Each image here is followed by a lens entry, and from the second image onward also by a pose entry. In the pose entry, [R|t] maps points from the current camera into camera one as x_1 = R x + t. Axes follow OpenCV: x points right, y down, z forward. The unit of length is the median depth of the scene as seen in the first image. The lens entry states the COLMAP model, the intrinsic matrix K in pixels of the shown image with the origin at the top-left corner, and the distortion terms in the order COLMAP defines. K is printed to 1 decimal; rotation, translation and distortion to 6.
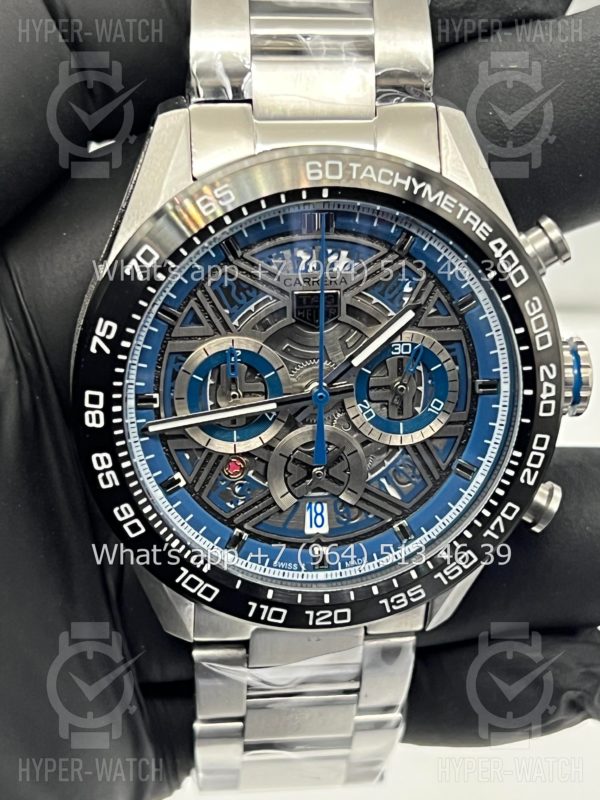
lens RADIAL K [[1878.2, 0, 299.8], [0, 1878.2, 397.6], [0, 0, 1]] dist [0.219017, 0.000000]
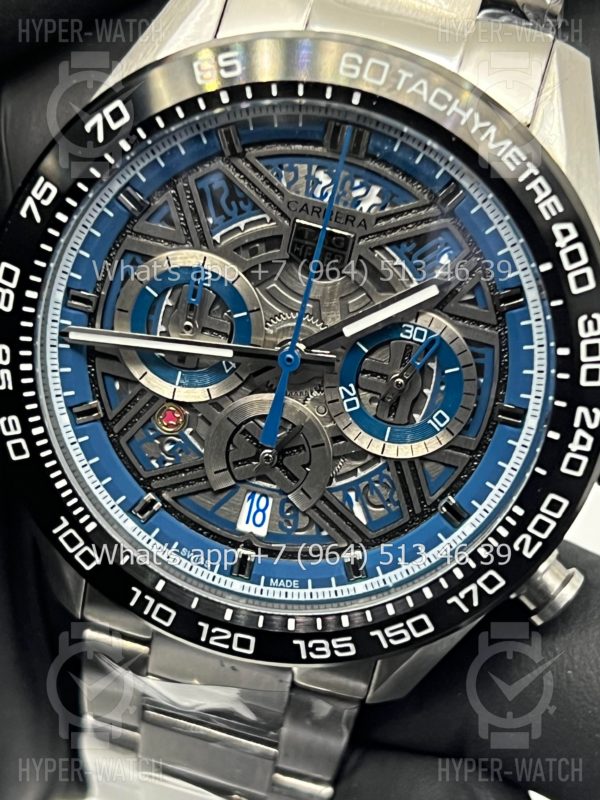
lens RADIAL K [[1878.2, 0, 300.4], [0, 1878.2, 403.5], [0, 0, 1]] dist [0.219017, 0.000000]
pose [[0.932038, 0.293532, -0.212471, 0.182163], [-0.299619, 0.954052, 0.003711, 0.012361], [0.203797, 0.060202, 0.977160, 0.245753]]
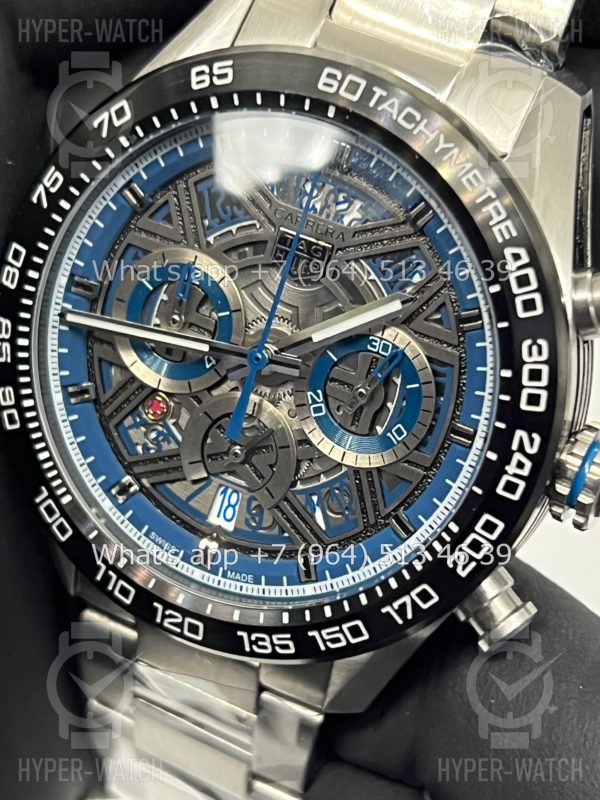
lens RADIAL K [[1878.2, 0, 299.5], [0, 1878.2, 400.6], [0, 0, 1]] dist [0.219017, 0.000000]
pose [[0.826744, 0.372458, -0.421626, 0.367139], [-0.405219, 0.914128, 0.012955, -0.001642], [0.390245, 0.160140, 0.906677, 0.277243]]
